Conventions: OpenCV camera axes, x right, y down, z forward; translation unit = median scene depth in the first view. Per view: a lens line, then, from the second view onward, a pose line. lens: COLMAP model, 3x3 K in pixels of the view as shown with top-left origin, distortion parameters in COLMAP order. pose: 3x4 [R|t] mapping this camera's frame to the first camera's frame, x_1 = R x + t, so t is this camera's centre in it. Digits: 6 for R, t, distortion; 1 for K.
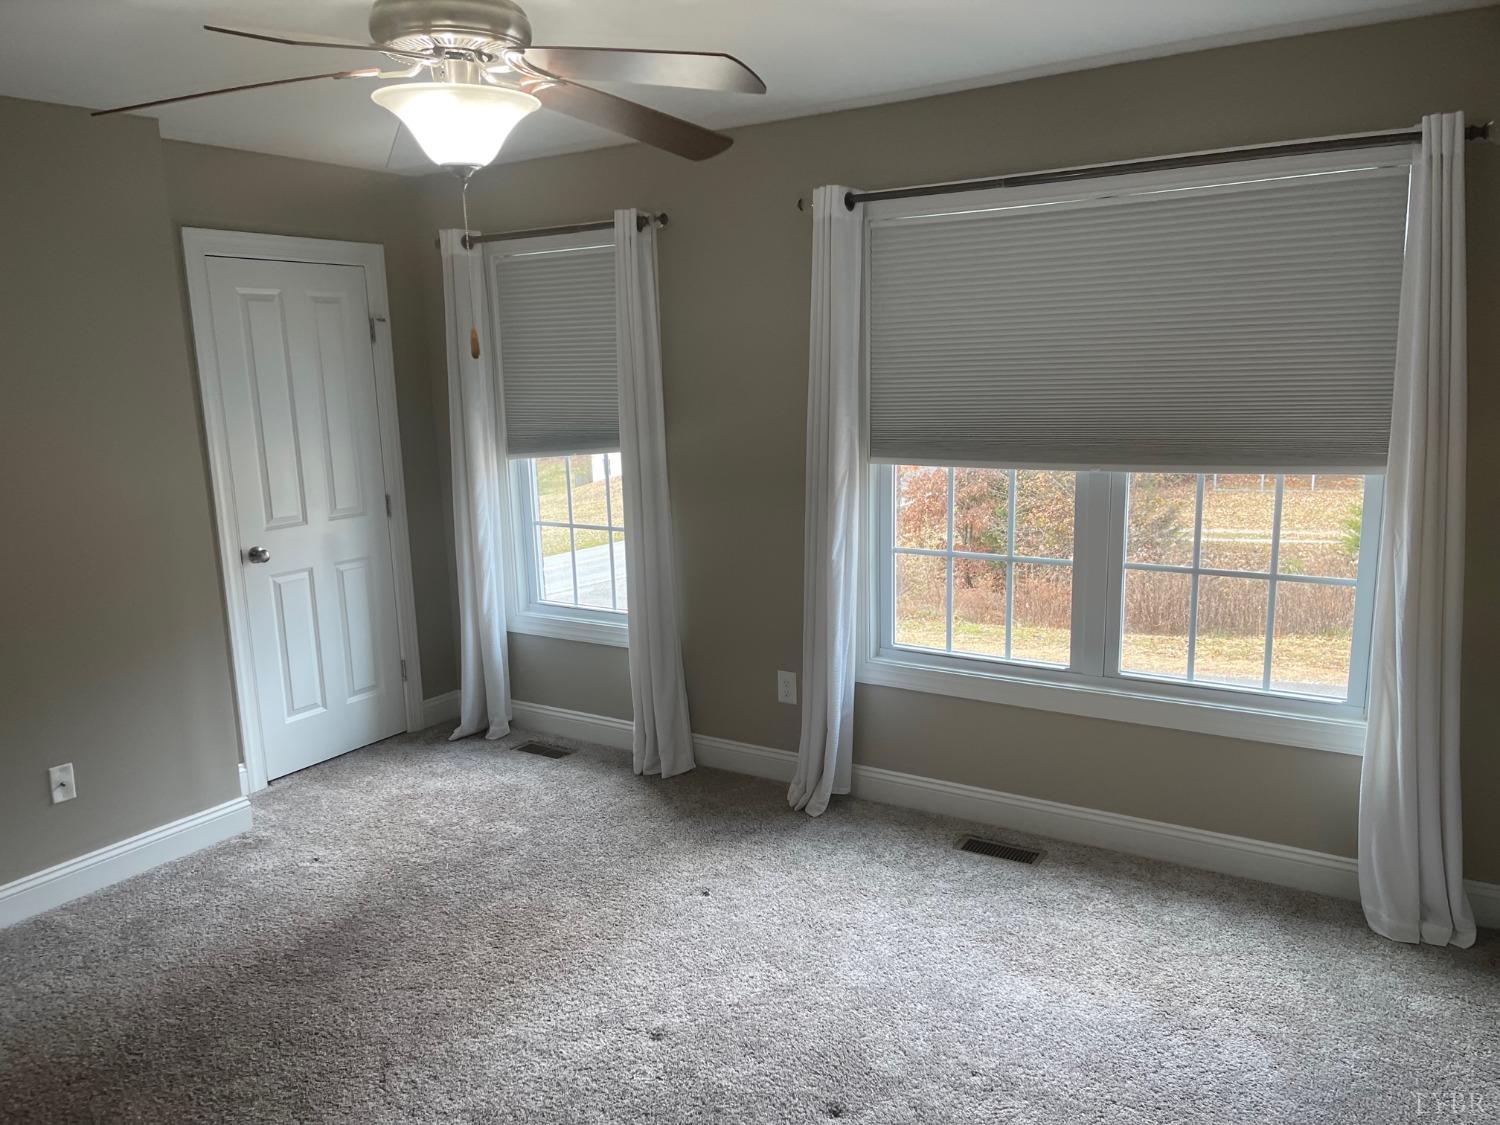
lens RADIAL K [[1129.9, 0, 739.6], [0, 1129.9, 559.9], [0, 0, 1]] dist [0.071185, -0.088213]
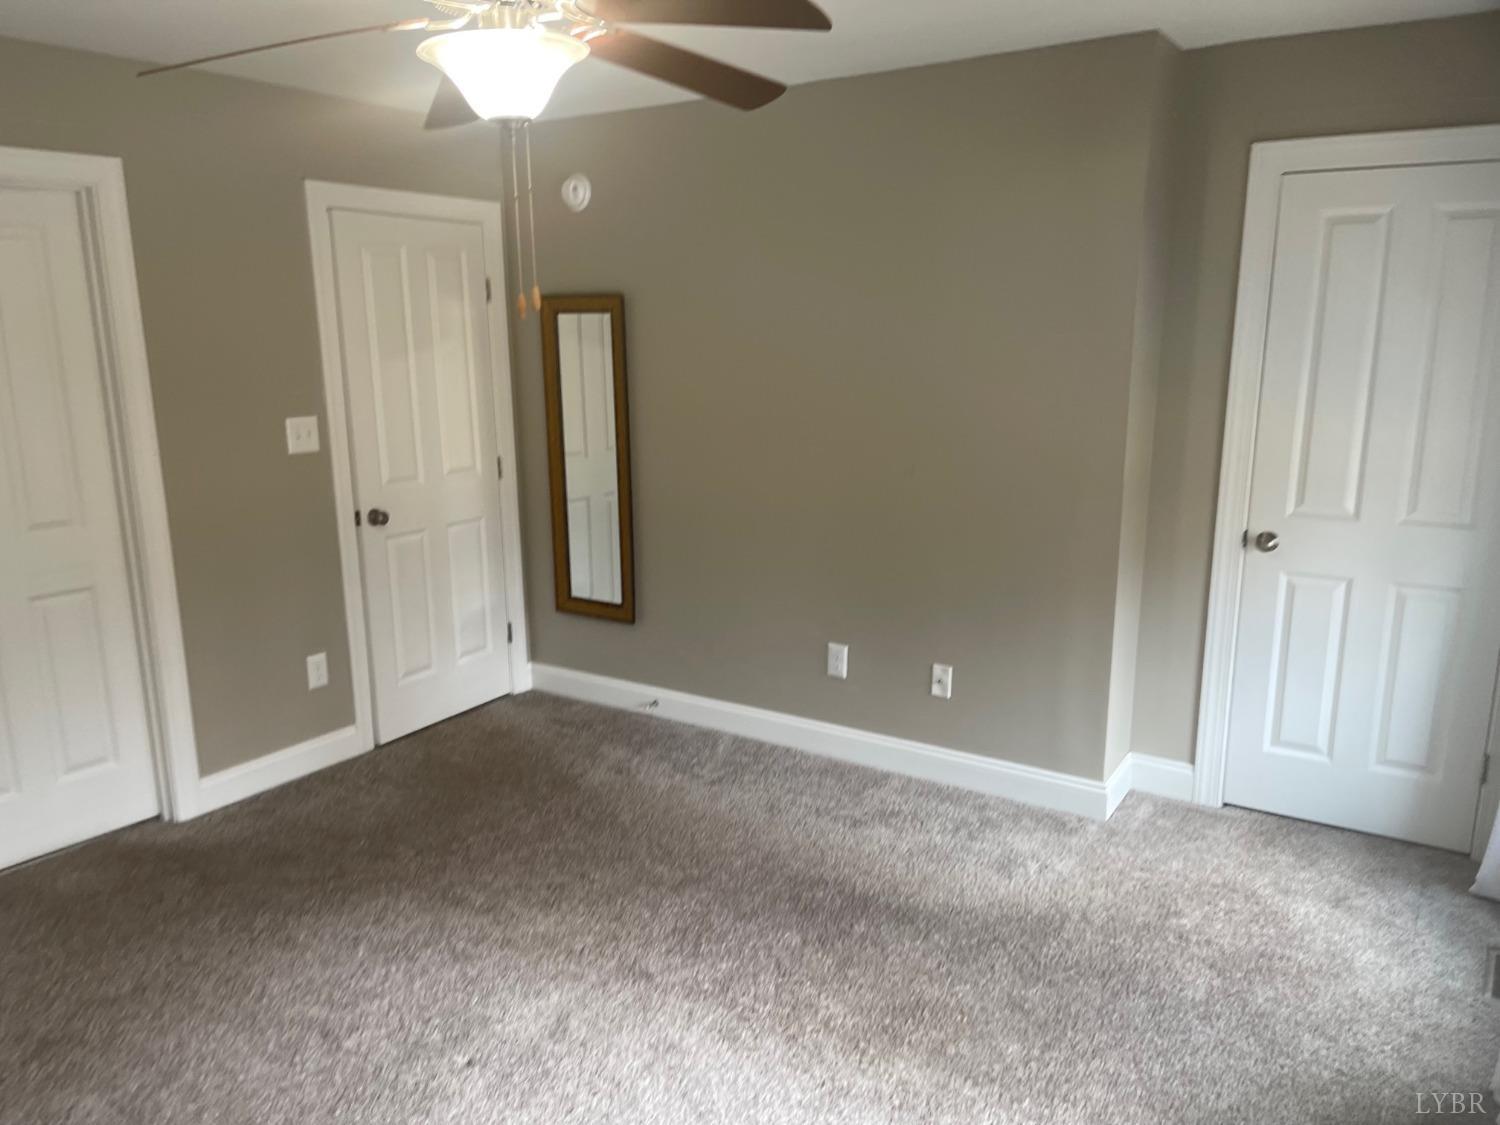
lens RADIAL K [[1129.9, 0, 735.8], [0, 1129.9, 569.1], [0, 0, 1]] dist [0.071185, -0.088213]
pose [[-0.017633, 0.238006, -0.971104, 0.412299], [-0.164816, 0.957276, 0.237610, -0.125054], [0.986167, 0.164243, 0.022348, 0.639411]]
